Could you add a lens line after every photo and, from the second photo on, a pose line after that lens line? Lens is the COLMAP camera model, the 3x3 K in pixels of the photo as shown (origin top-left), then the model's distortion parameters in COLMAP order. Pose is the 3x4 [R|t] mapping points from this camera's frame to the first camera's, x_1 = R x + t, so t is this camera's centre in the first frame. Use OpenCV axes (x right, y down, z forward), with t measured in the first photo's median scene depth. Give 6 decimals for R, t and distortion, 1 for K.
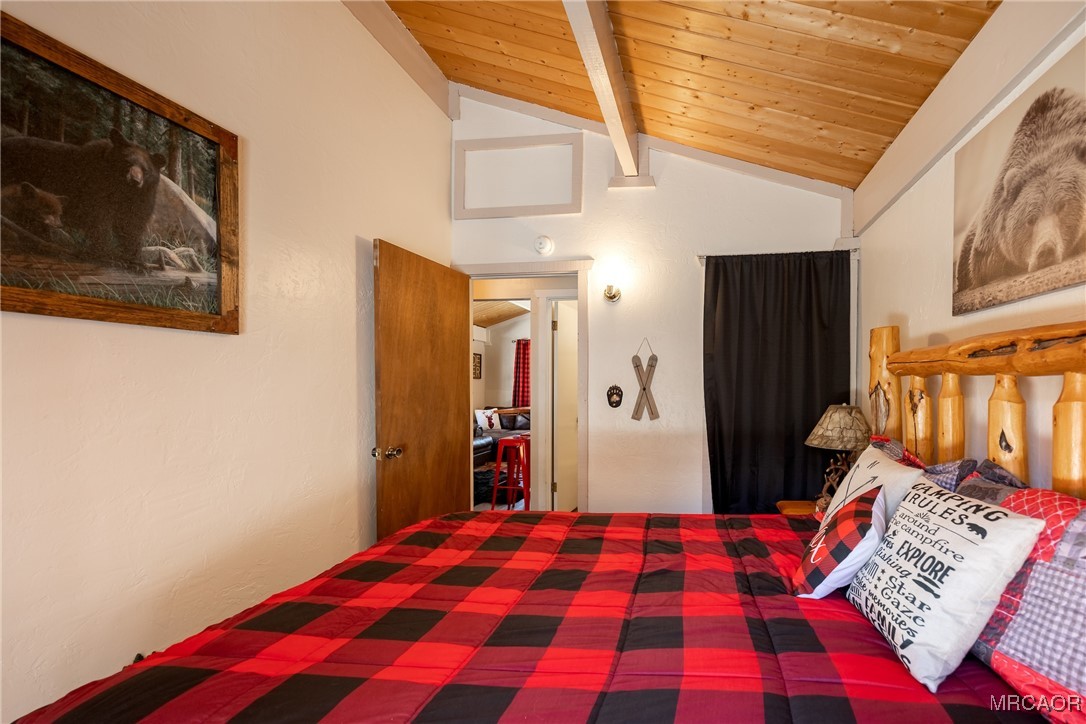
lens RADIAL K [[443.0, 0, 543.0], [0, 443.0, 362.0], [0, 0, 1]] dist [0.000076, -0.000081]
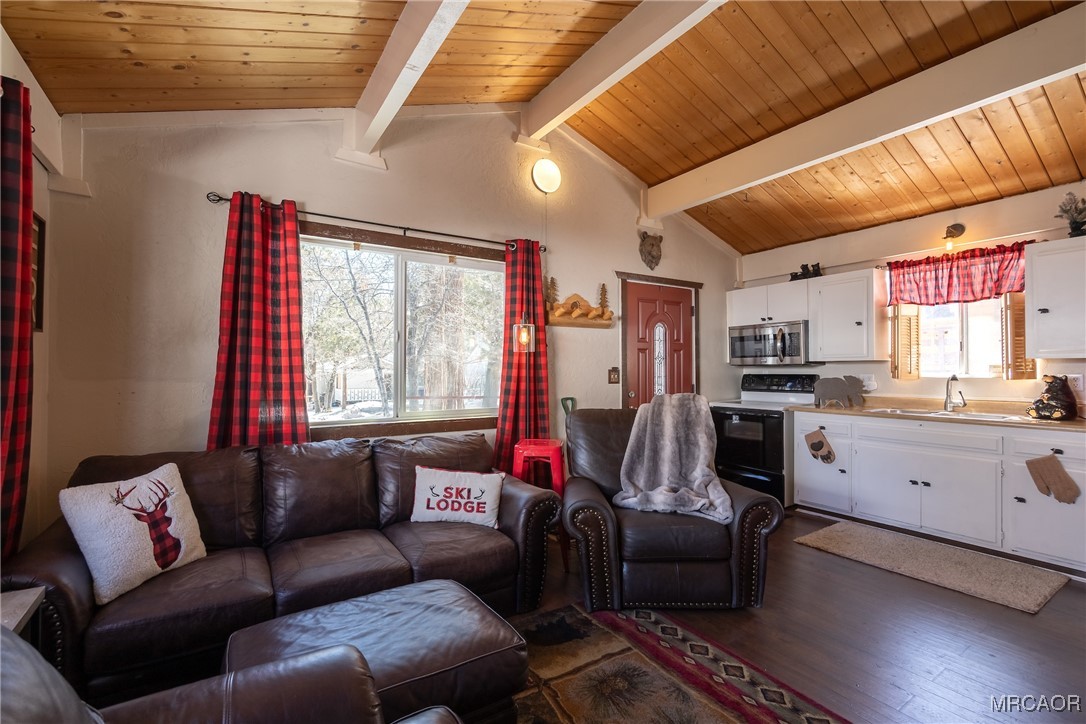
lens RADIAL K [[480.4, 0, 519.5], [0, 480.4, 365.1], [0, 0, 1]] dist [-0.002588, 0.000659]
pose [[0.629918, 0.004304, 0.776650, -0.176120], [-0.030939, 0.999330, 0.019555, 0.042890], [-0.776046, -0.036347, 0.629629, 0.686984]]
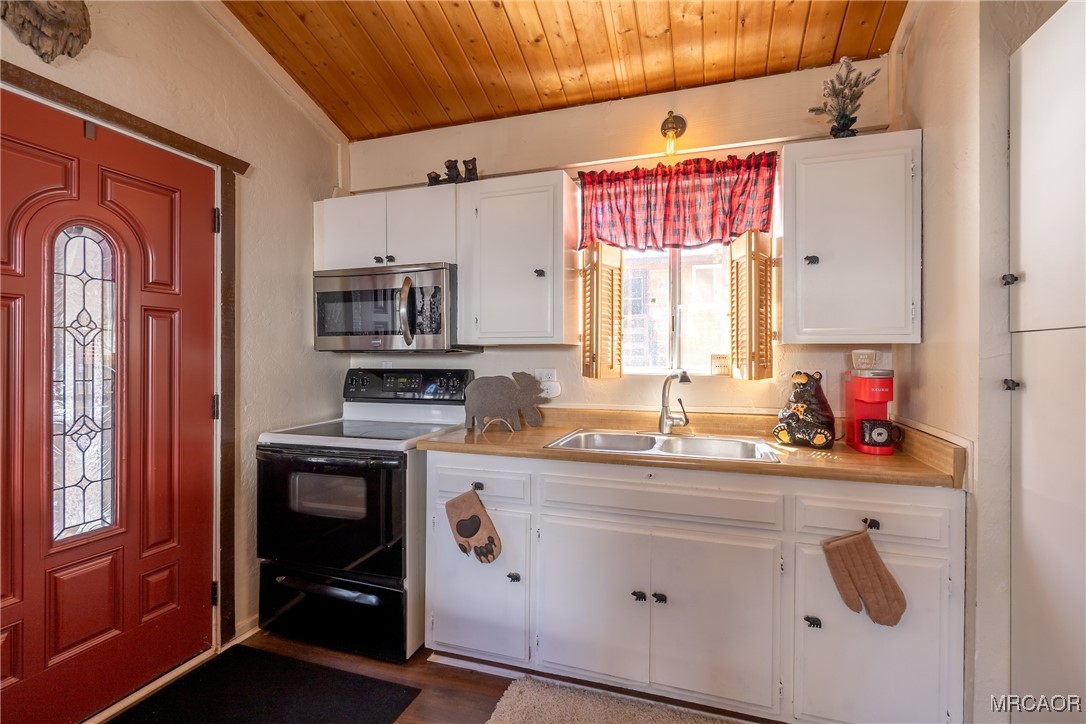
lens RADIAL K [[496.0, 0, 546.7], [0, 496.0, 354.1], [0, 0, 1]] dist [0.001042, 0.000204]
pose [[-0.023462, 0.004746, 0.999713, 0.135564], [-0.046449, 0.998904, -0.005832, 0.043823], [-0.998645, -0.046572, -0.023216, 0.725769]]
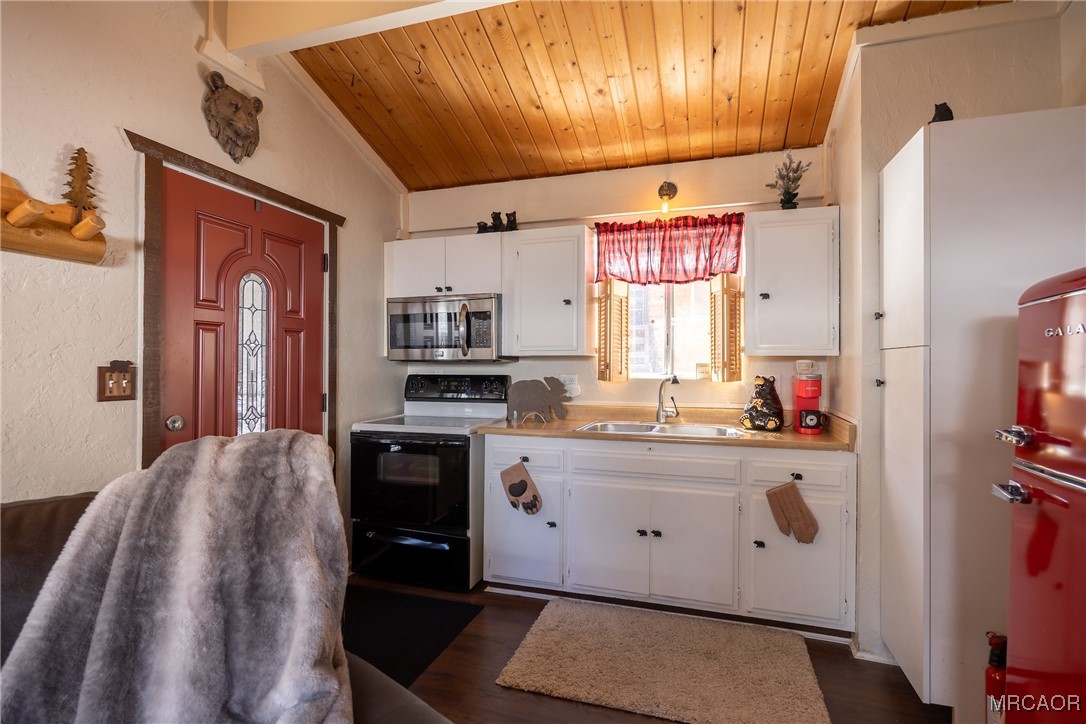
lens RADIAL K [[514.6, 0, 551.7], [0, 514.6, 360.6], [0, 0, 1]] dist [-0.002094, 0.000196]
pose [[-0.037515, 0.009876, 0.999247, 0.042976], [-0.047092, 0.998823, -0.011639, 0.045289], [-0.998186, -0.047494, -0.037006, 0.746288]]
